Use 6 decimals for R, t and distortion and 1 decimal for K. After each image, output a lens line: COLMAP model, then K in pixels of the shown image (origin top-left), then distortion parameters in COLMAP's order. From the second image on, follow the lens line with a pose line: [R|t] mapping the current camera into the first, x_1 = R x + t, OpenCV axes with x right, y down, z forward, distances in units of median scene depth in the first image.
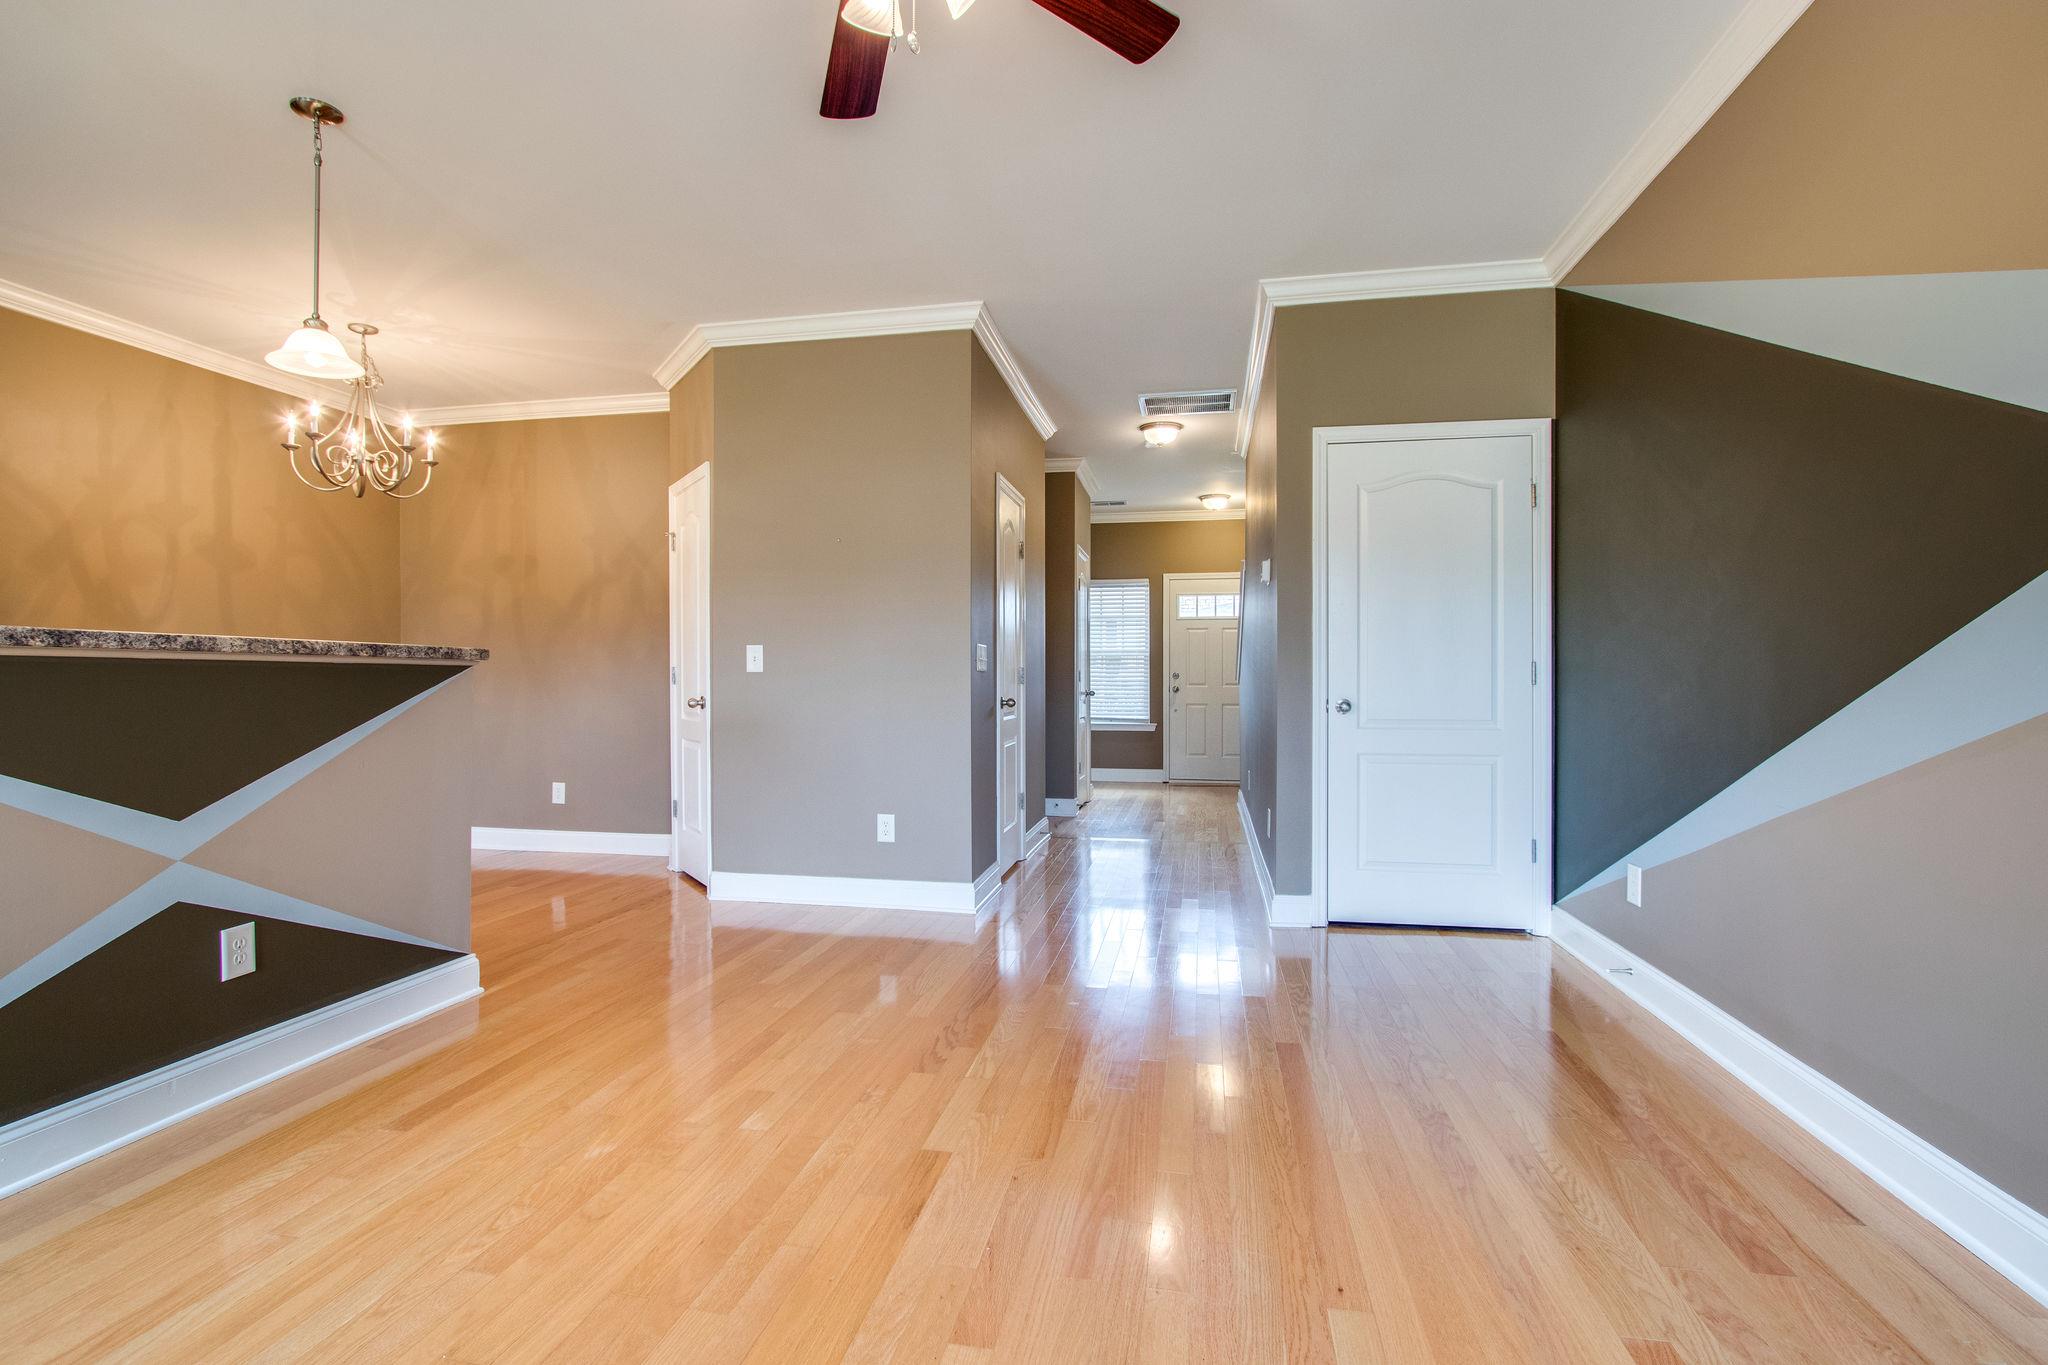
lens RADIAL K [[972.0, 0, 1014.1], [0, 972.0, 677.8], [0, 0, 1]] dist [-0.011157, 0.000331]
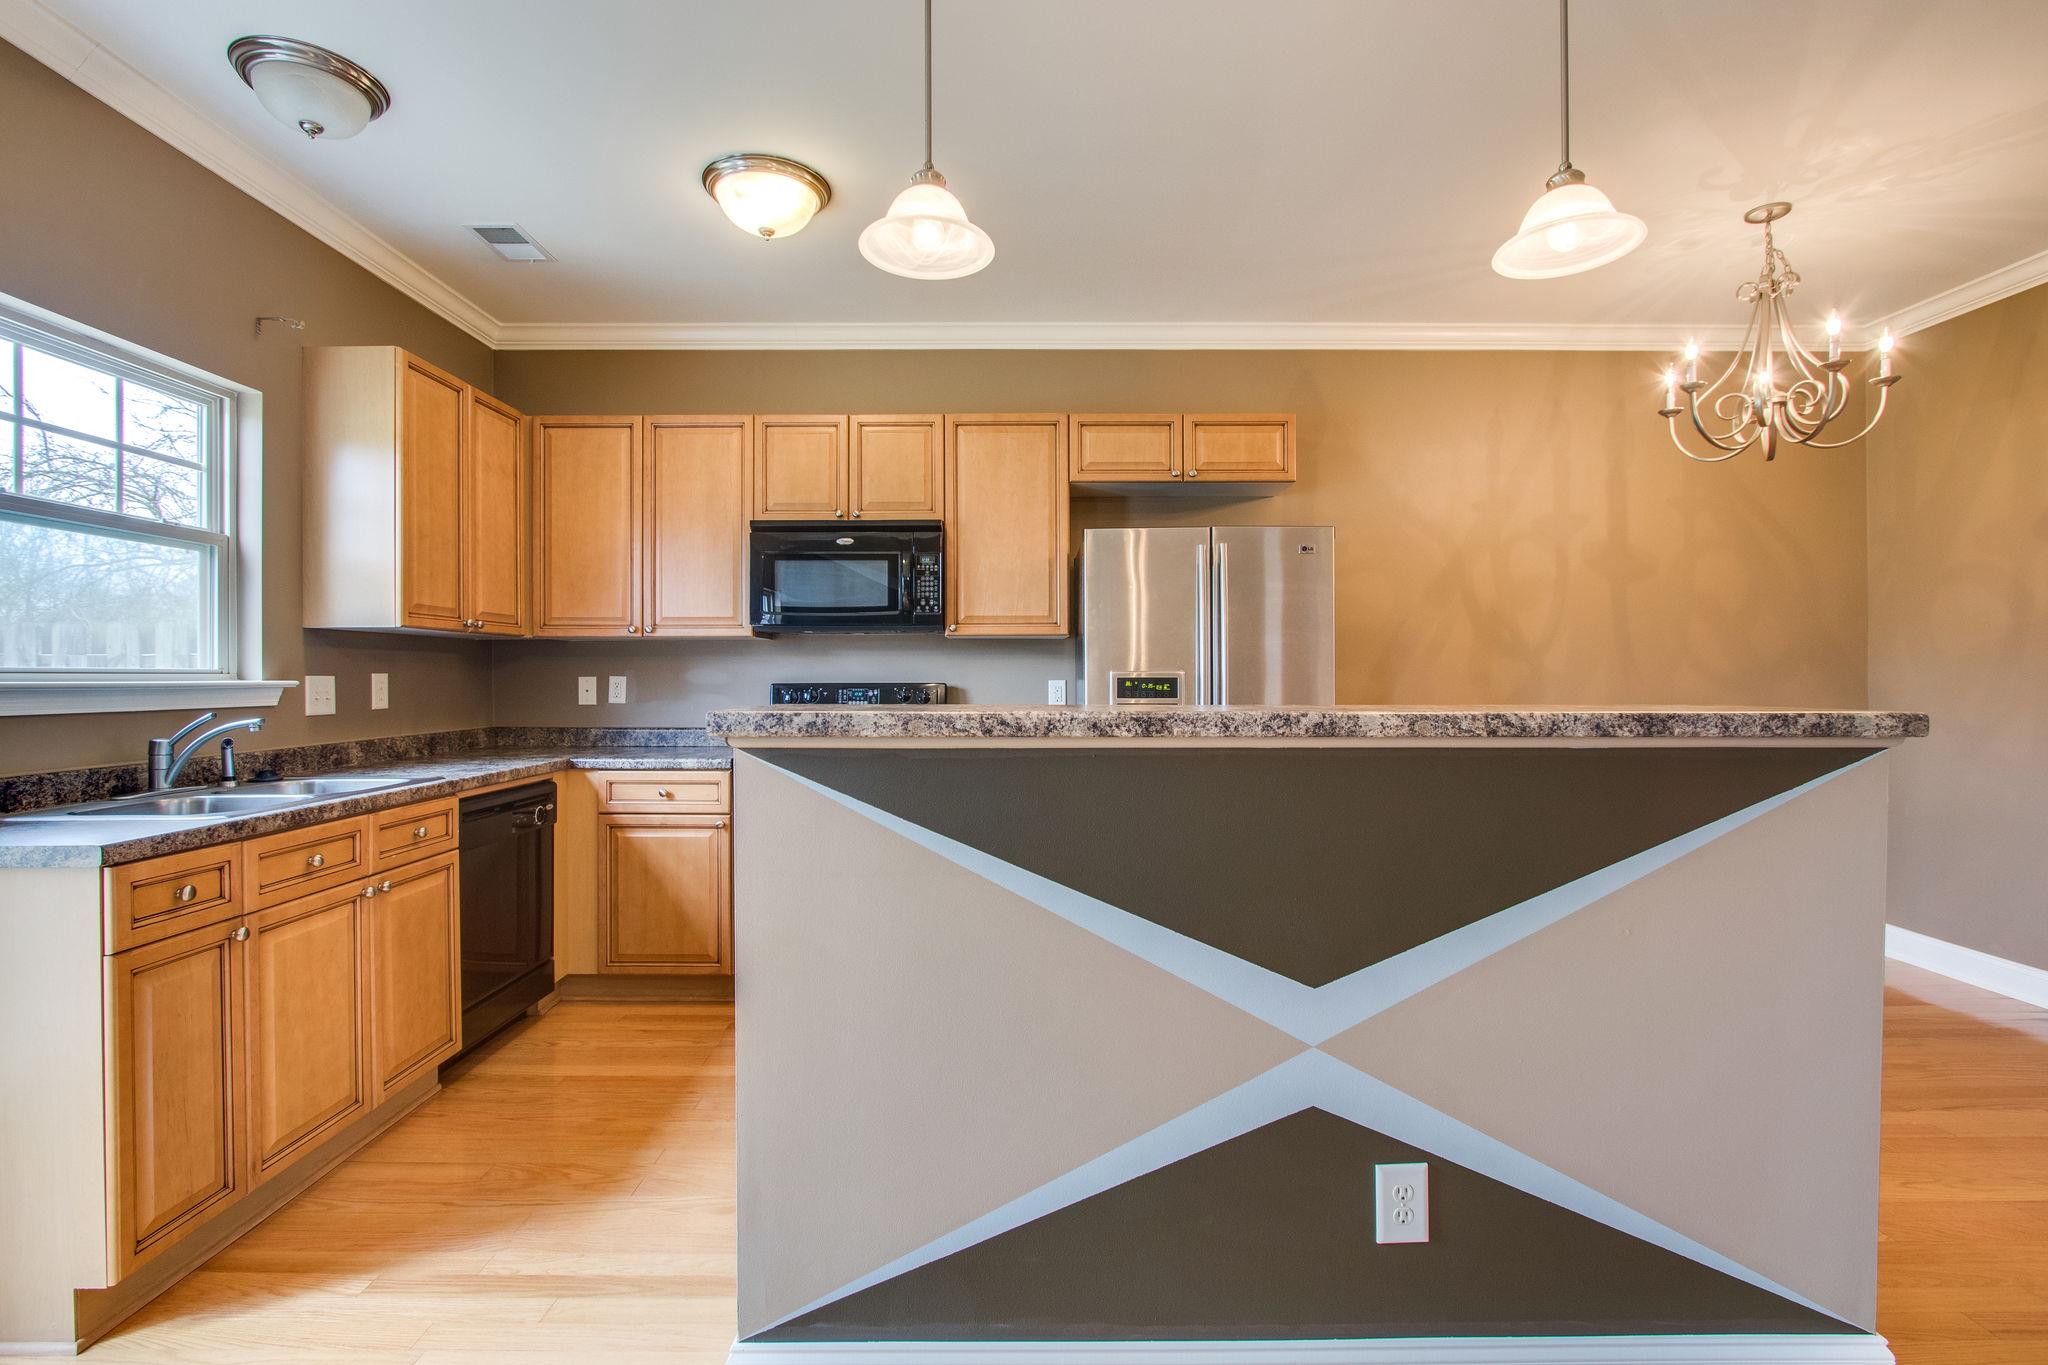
lens RADIAL K [[948.6, 0, 1008.4], [0, 948.6, 676.7], [0, 0, 1]] dist [-0.010776, -0.000013]
pose [[0.207468, -0.000007, -0.978242, -0.189785], [0.005266, 0.999986, 0.001110, -0.050893], [0.978228, -0.005382, 0.207465, 0.472606]]
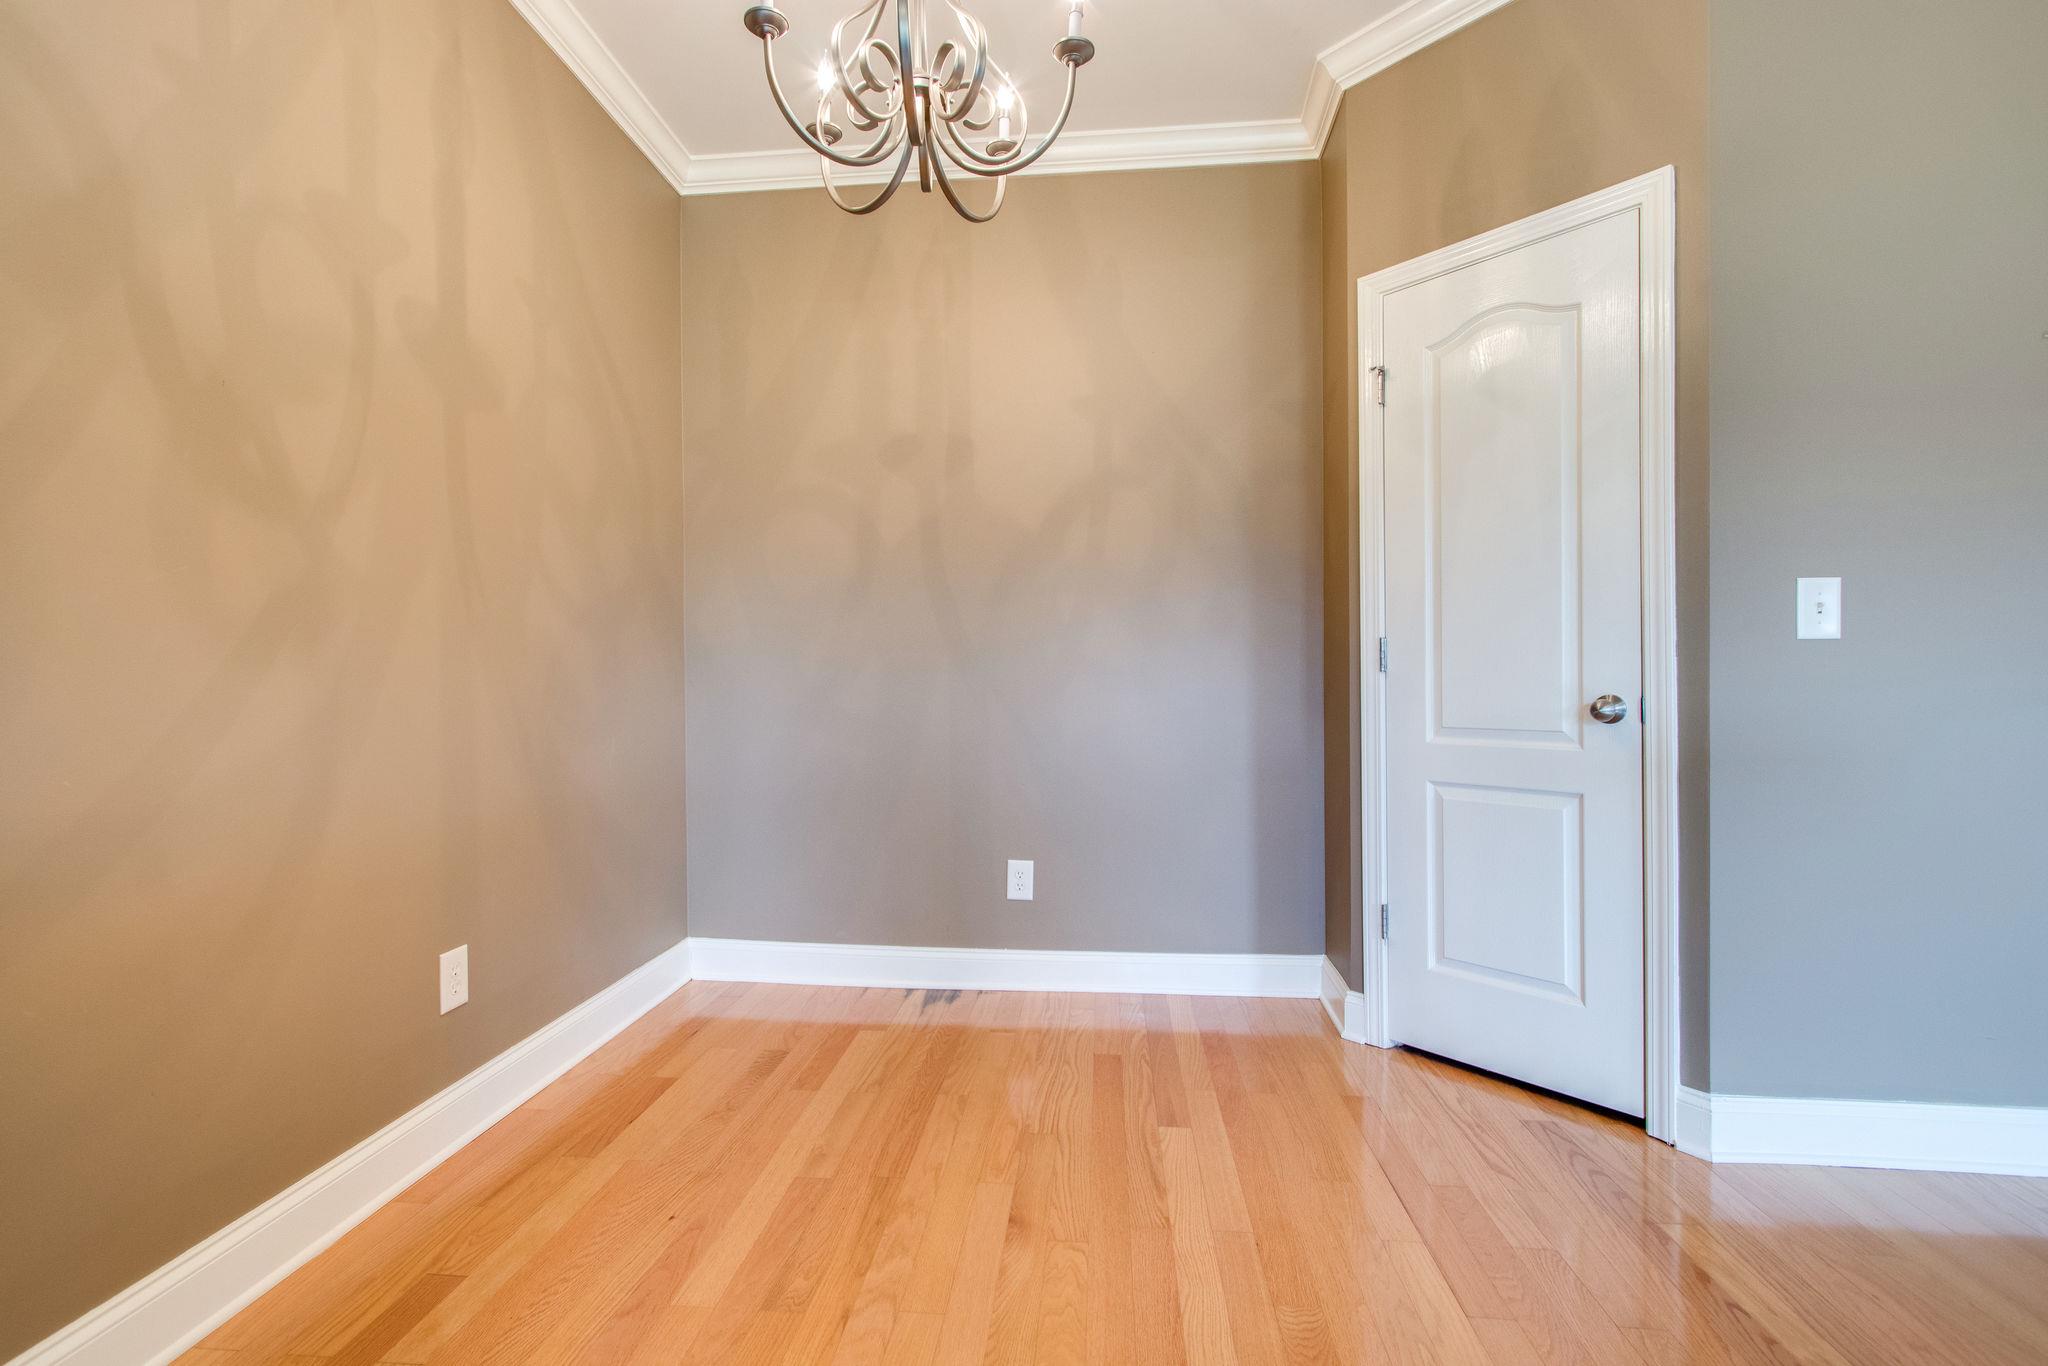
lens RADIAL K [[948.6, 0, 1008.4], [0, 948.6, 677.2], [0, 0, 1]] dist [-0.010776, -0.000013]
pose [[0.994135, -0.003922, 0.108076, -0.960200], [0.004014, 0.999992, -0.000630, 0.014345], [-0.108073, 0.001060, 0.994142, 0.870679]]
